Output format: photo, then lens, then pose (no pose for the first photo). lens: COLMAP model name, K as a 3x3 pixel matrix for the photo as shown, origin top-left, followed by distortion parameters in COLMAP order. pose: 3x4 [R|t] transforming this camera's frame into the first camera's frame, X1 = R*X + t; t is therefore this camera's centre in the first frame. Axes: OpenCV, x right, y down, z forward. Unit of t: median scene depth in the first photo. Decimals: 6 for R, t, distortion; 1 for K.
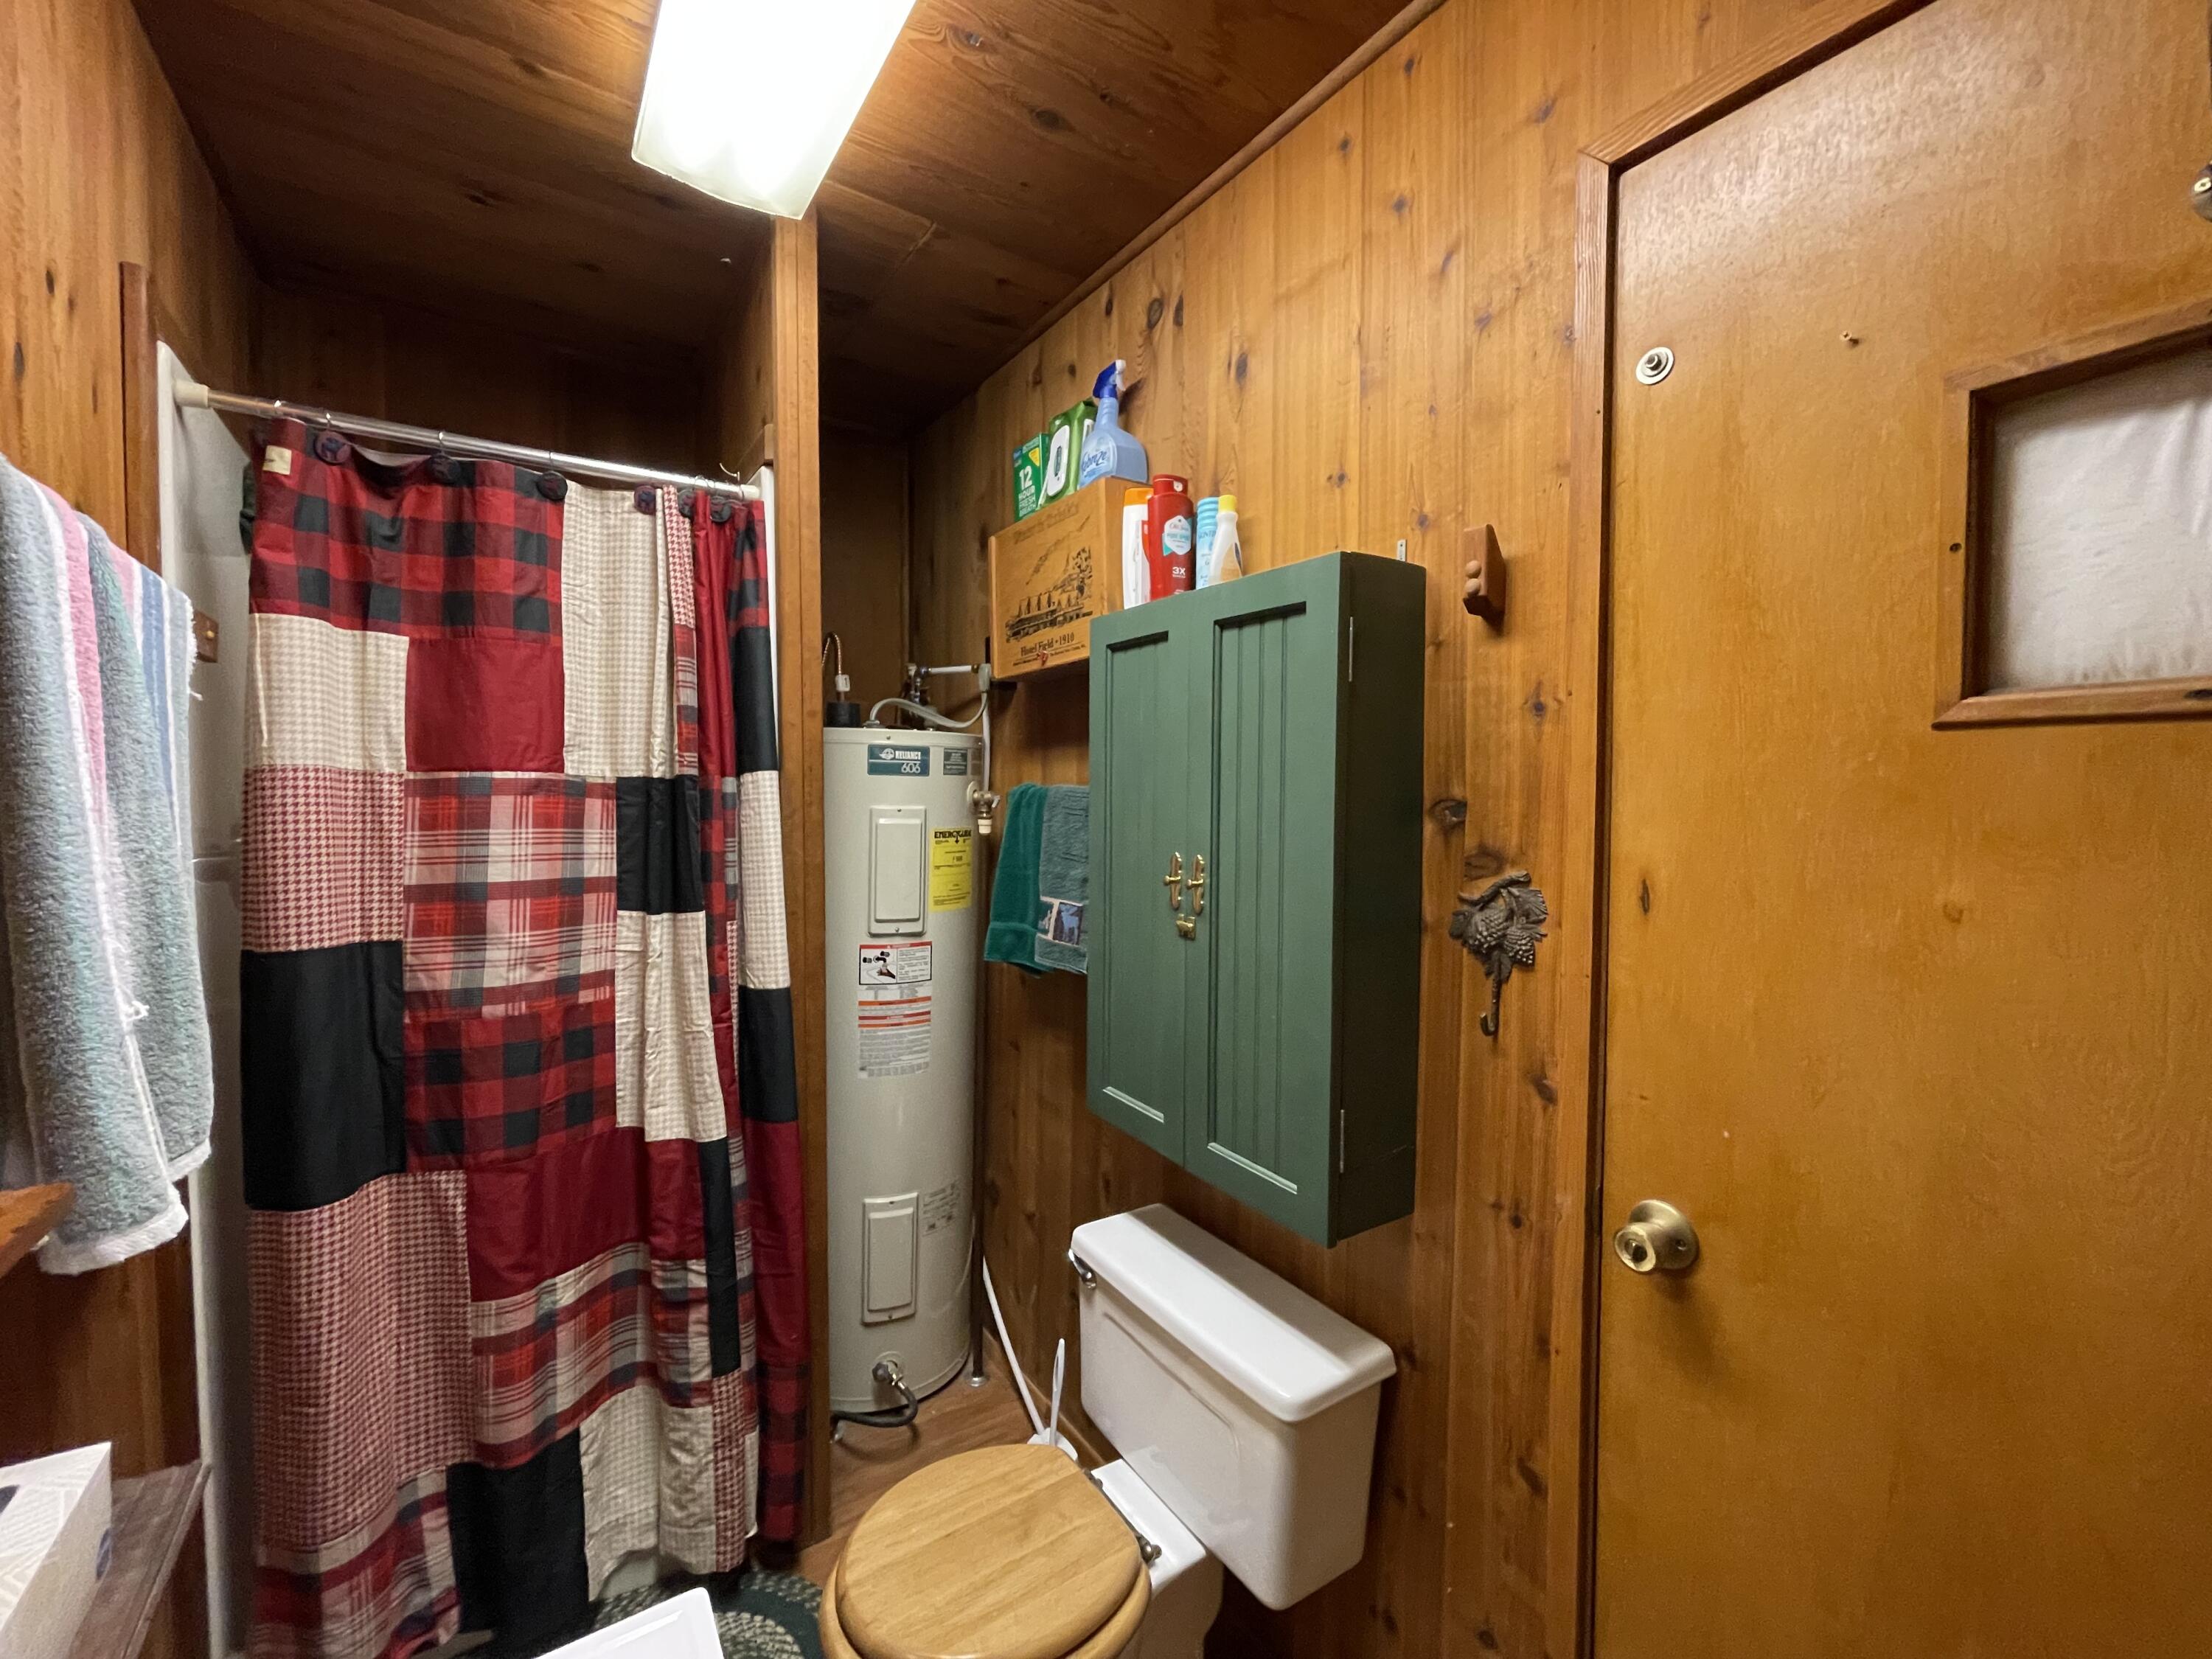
lens RADIAL K [[897.6, 0, 1100.2], [0, 897.6, 820.7], [0, 0, 1]] dist [-0.002197, -0.000122]
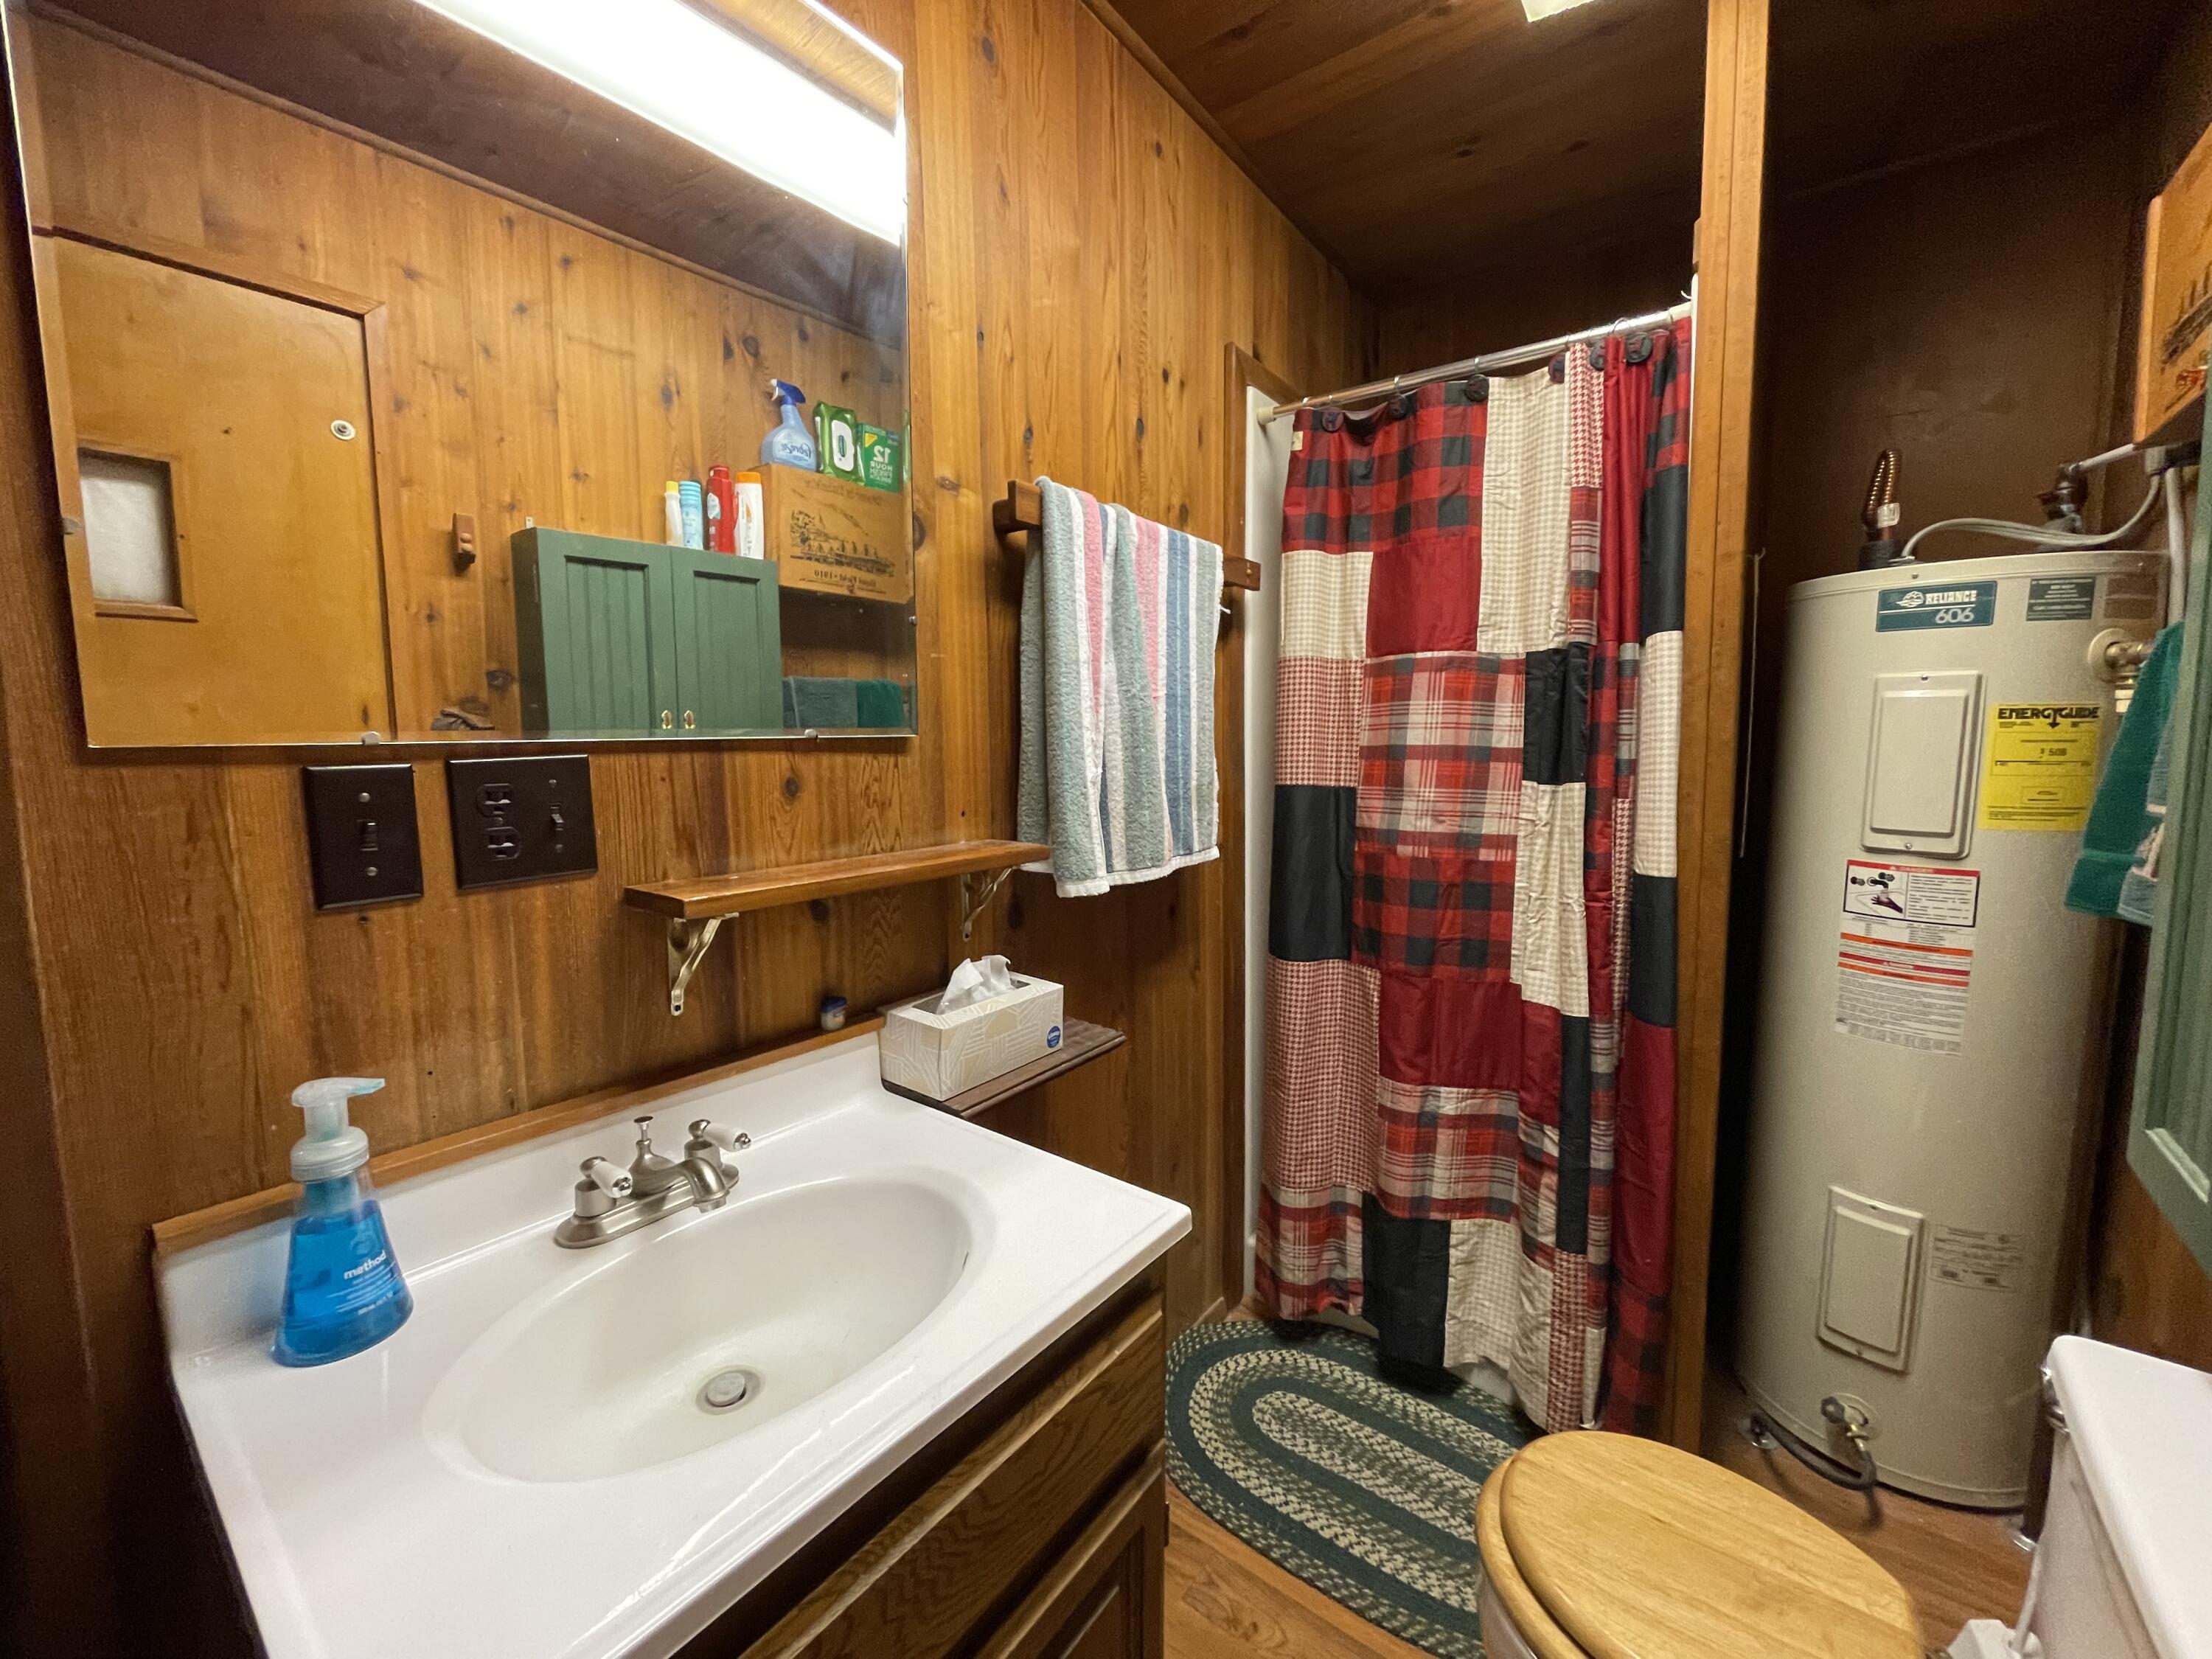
lens RADIAL K [[897.6, 0, 1100.2], [0, 897.6, 820.7], [0, 0, 1]] dist [-0.002197, -0.000122]
pose [[0.320916, 0.084386, -0.943341, 0.317583], [-0.023712, 0.996426, 0.081068, 0.076550], [0.946811, -0.003648, 0.321770, 0.196964]]
